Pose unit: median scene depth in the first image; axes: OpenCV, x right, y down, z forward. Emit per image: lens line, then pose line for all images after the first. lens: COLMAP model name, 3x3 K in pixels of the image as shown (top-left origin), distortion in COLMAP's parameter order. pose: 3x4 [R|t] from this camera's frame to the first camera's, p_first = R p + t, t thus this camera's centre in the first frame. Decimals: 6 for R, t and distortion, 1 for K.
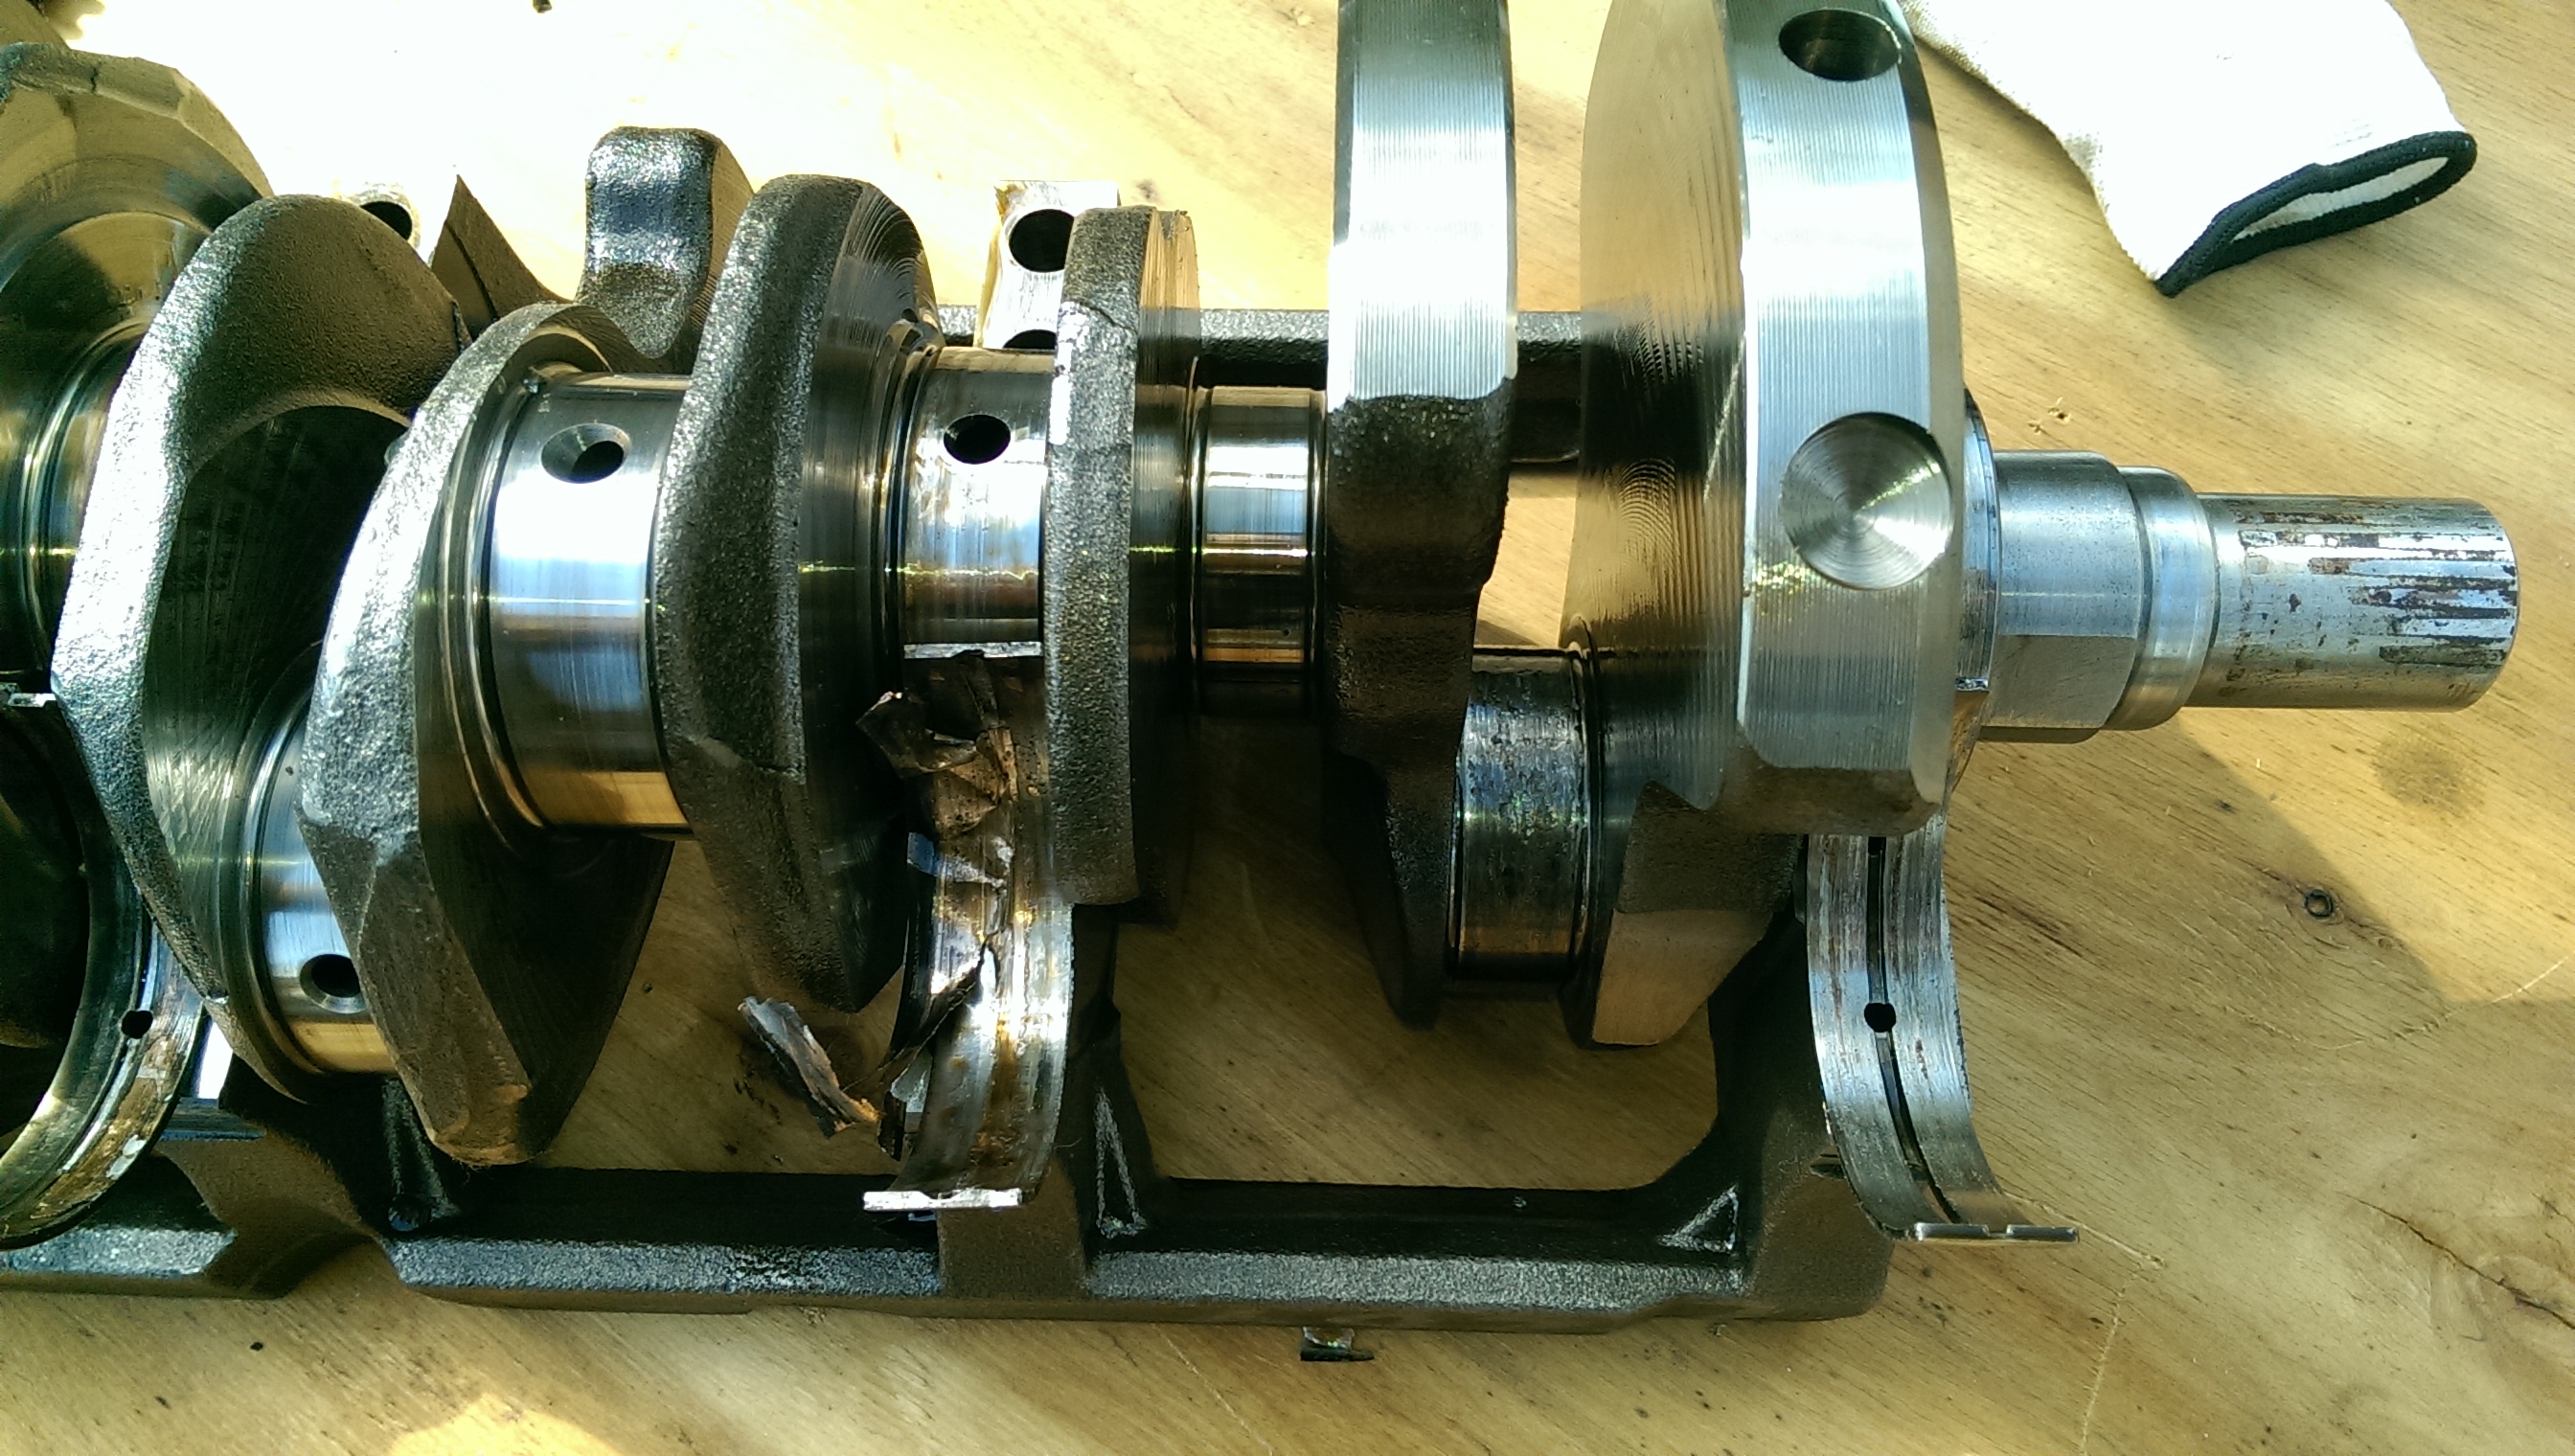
lens RADIAL K [[1865.3, 0, 1293.3], [0, 1865.3, 734.4], [0, 0, 1]] dist [0.059699, -0.098200]
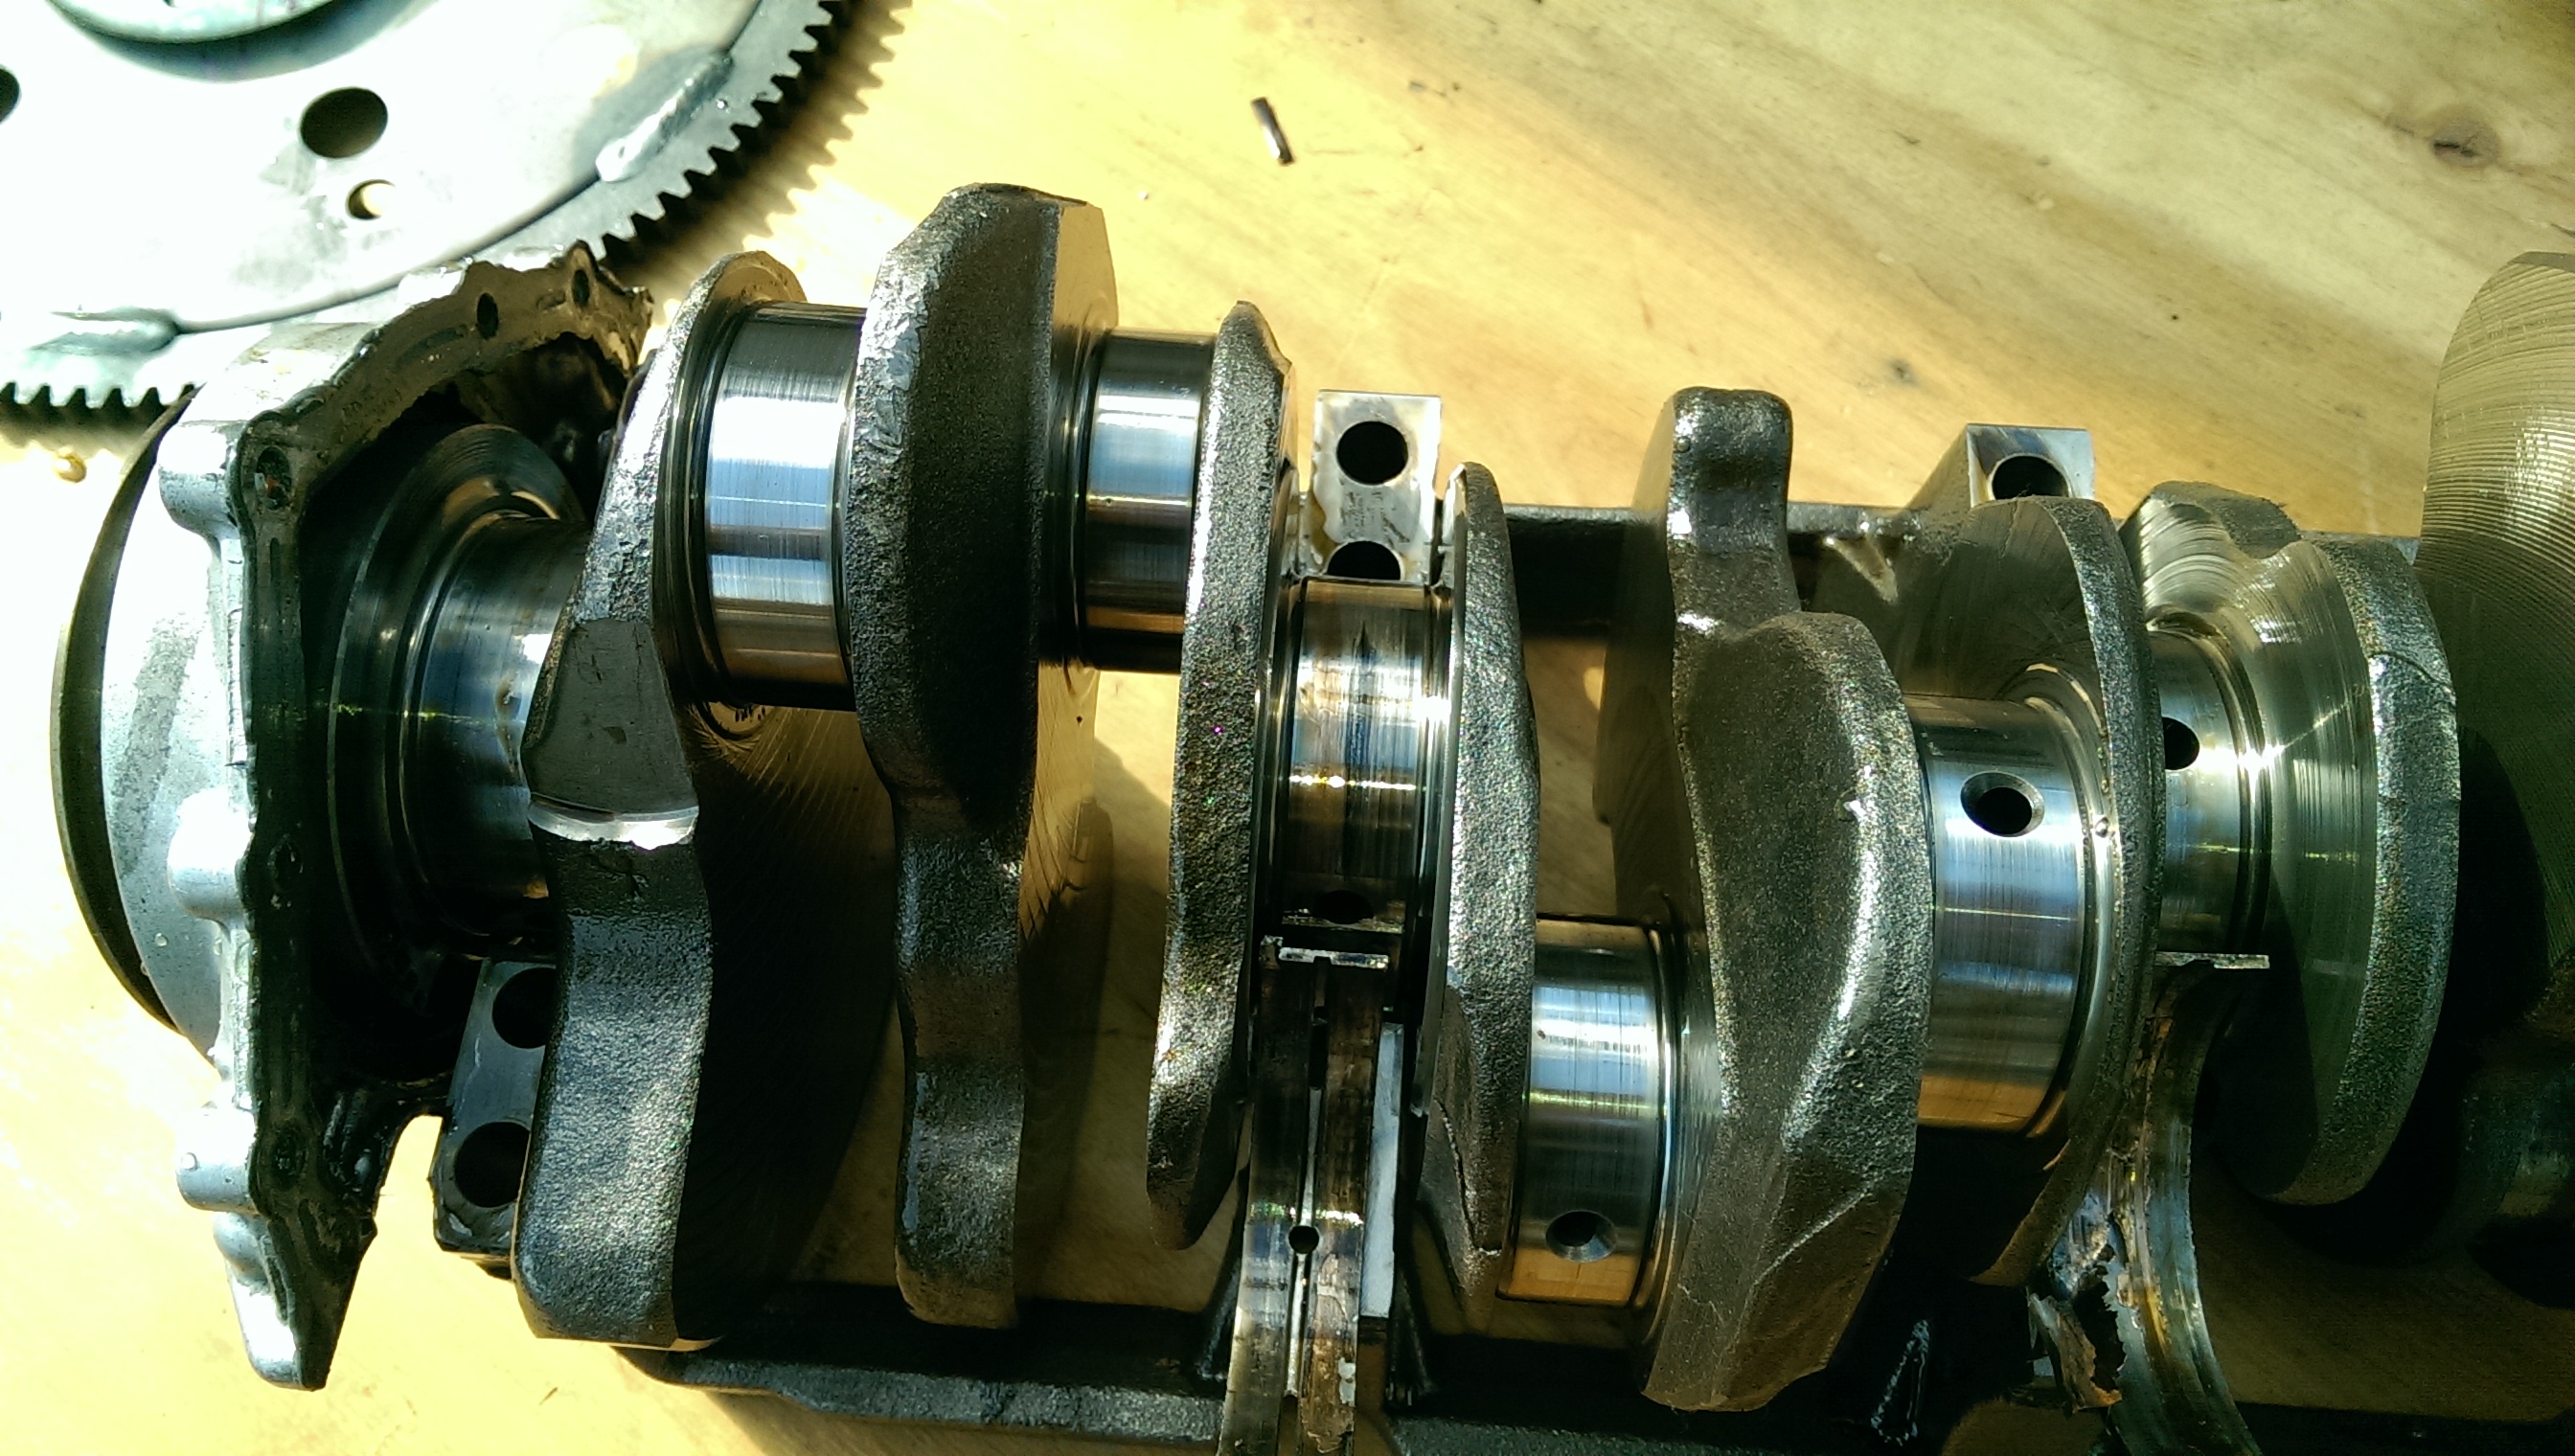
lens RADIAL K [[1865.3, 0, 1293.3], [0, 1865.3, 734.4], [0, 0, 1]] dist [0.059699, -0.098200]
pose [[0.998419, 0.050953, -0.023738, -0.374045], [-0.050563, 0.998581, 0.016731, -0.092328], [0.024557, -0.015504, 0.999578, -0.036491]]
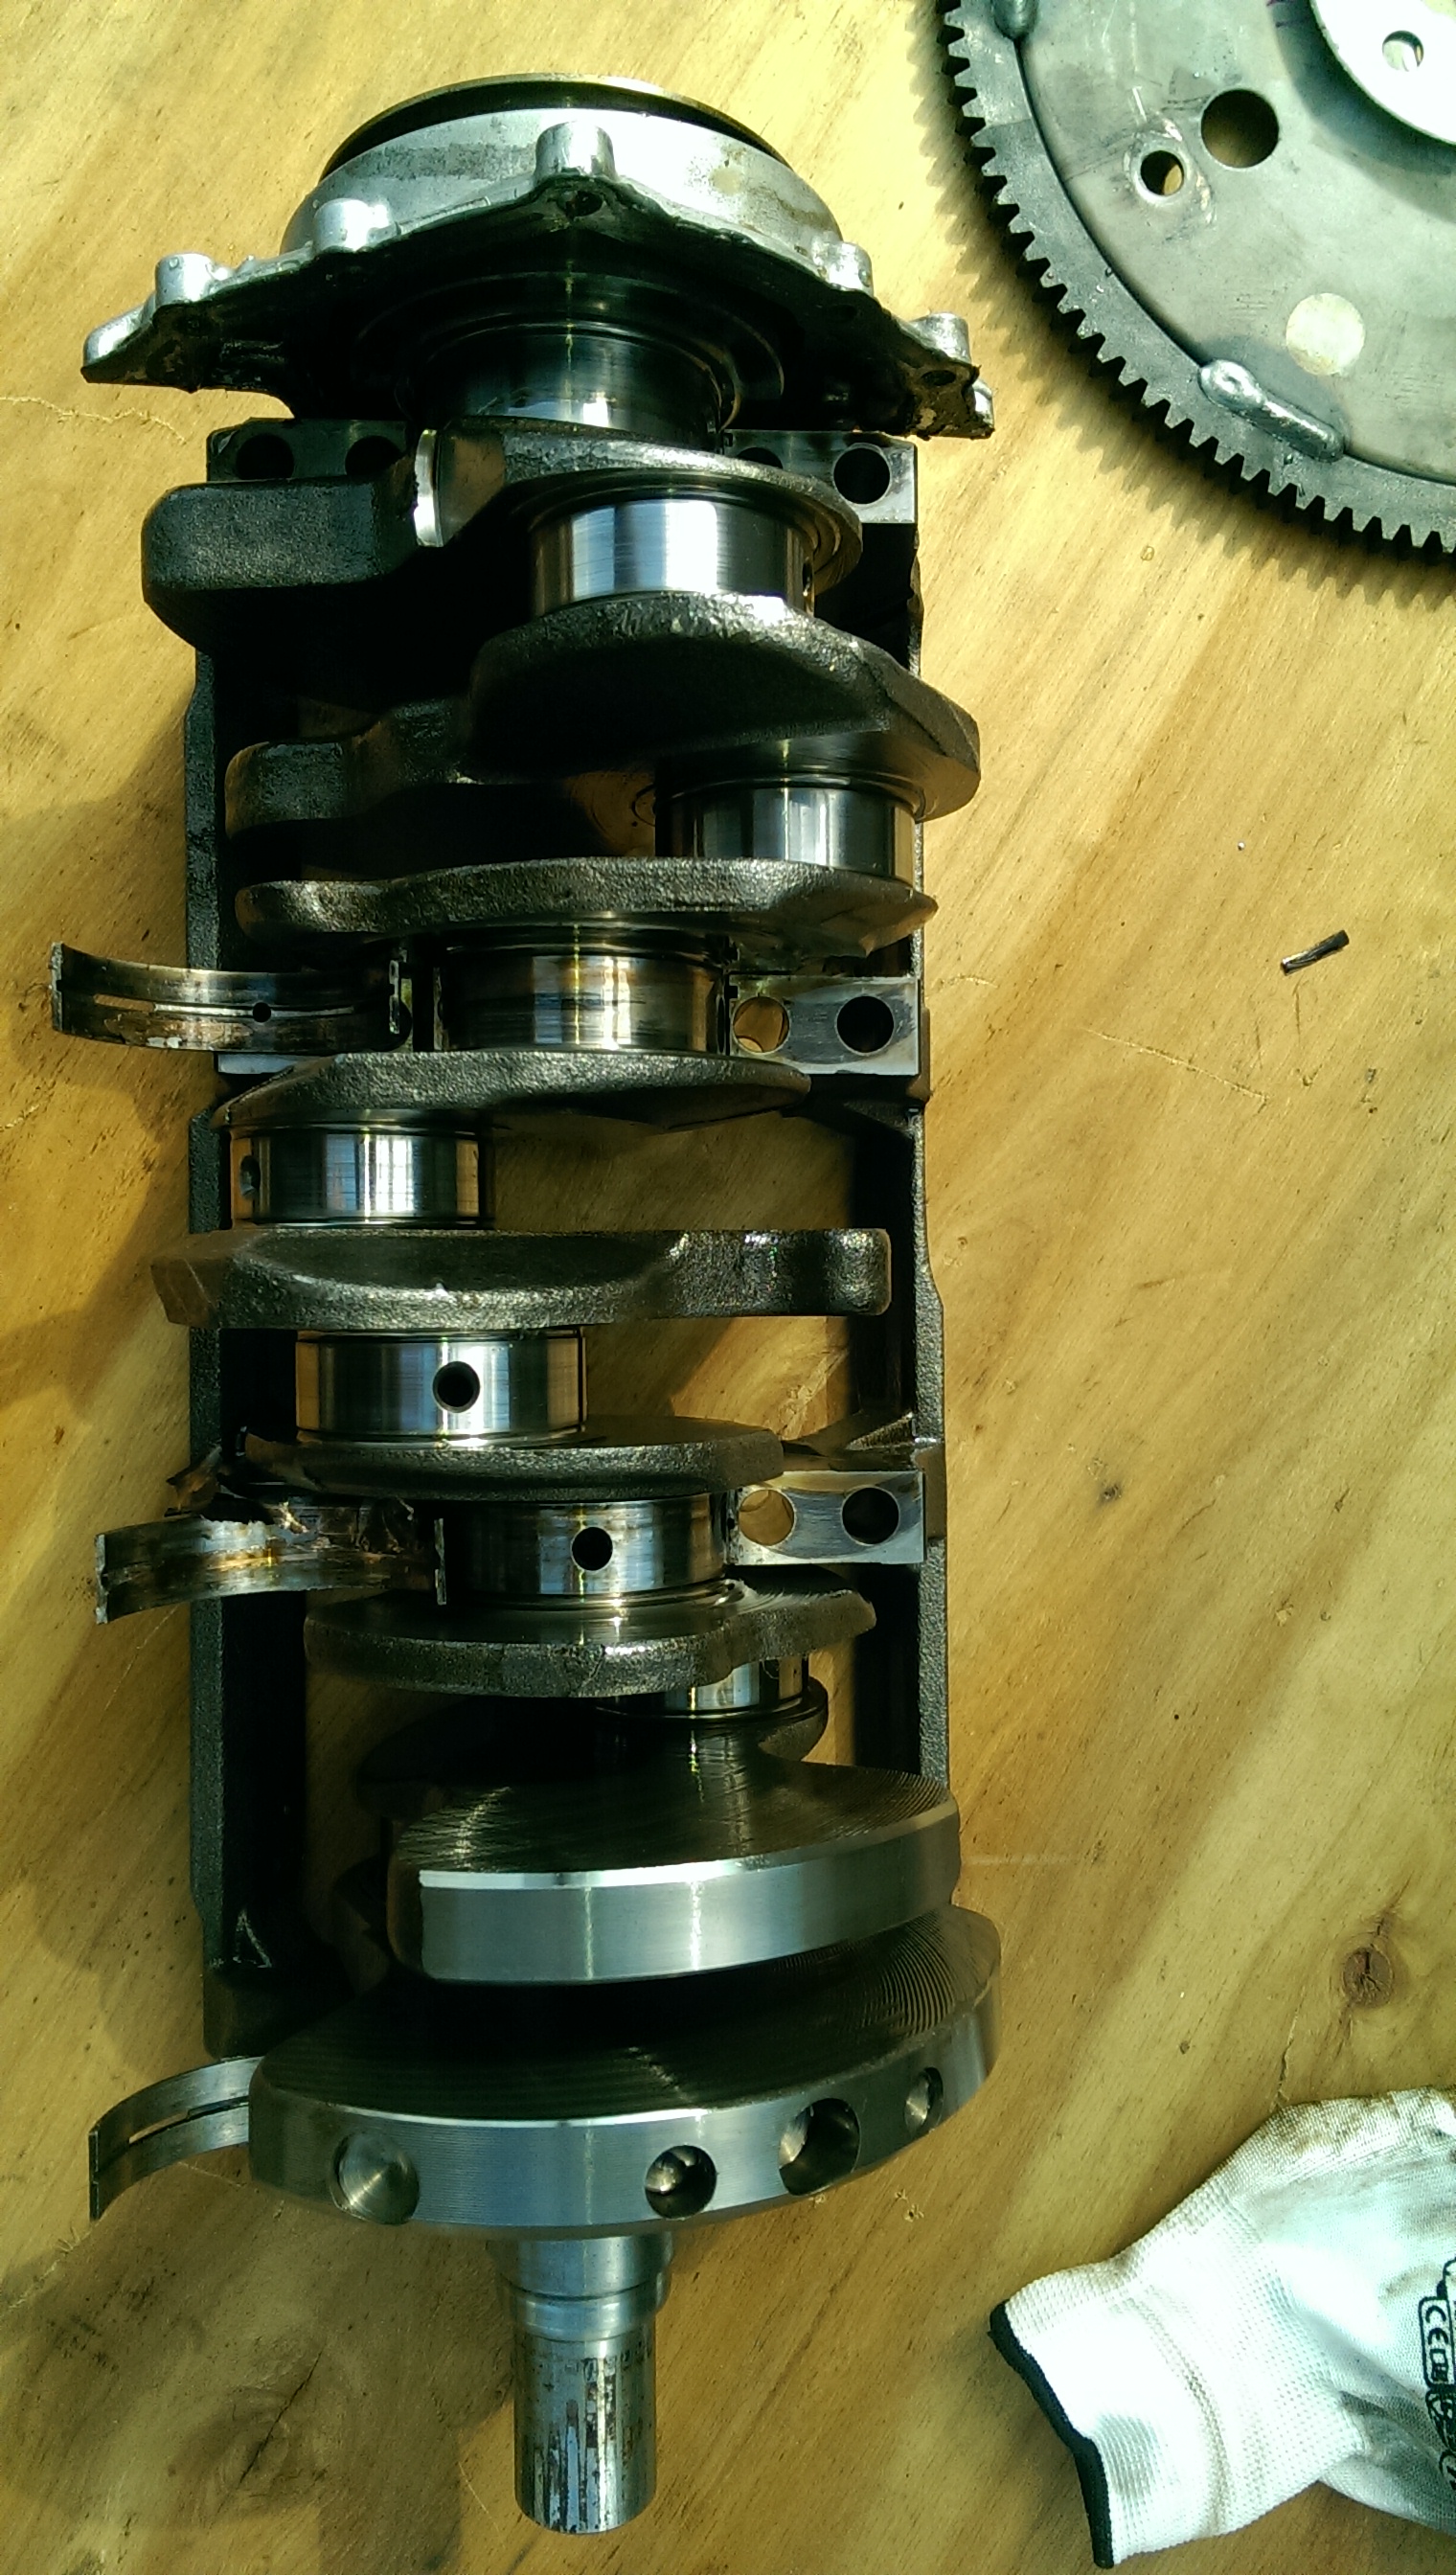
lens RADIAL K [[1824.3, 0, 728.0], [0, 1824.3, 1287.5], [0, 0, 1]] dist [0.089993, -0.131499]
pose [[0.031543, 0.999409, 0.013657, -0.237683], [-0.943335, 0.025251, 0.330881, -0.454303], [0.330341, -0.023320, 0.943574, -0.223302]]
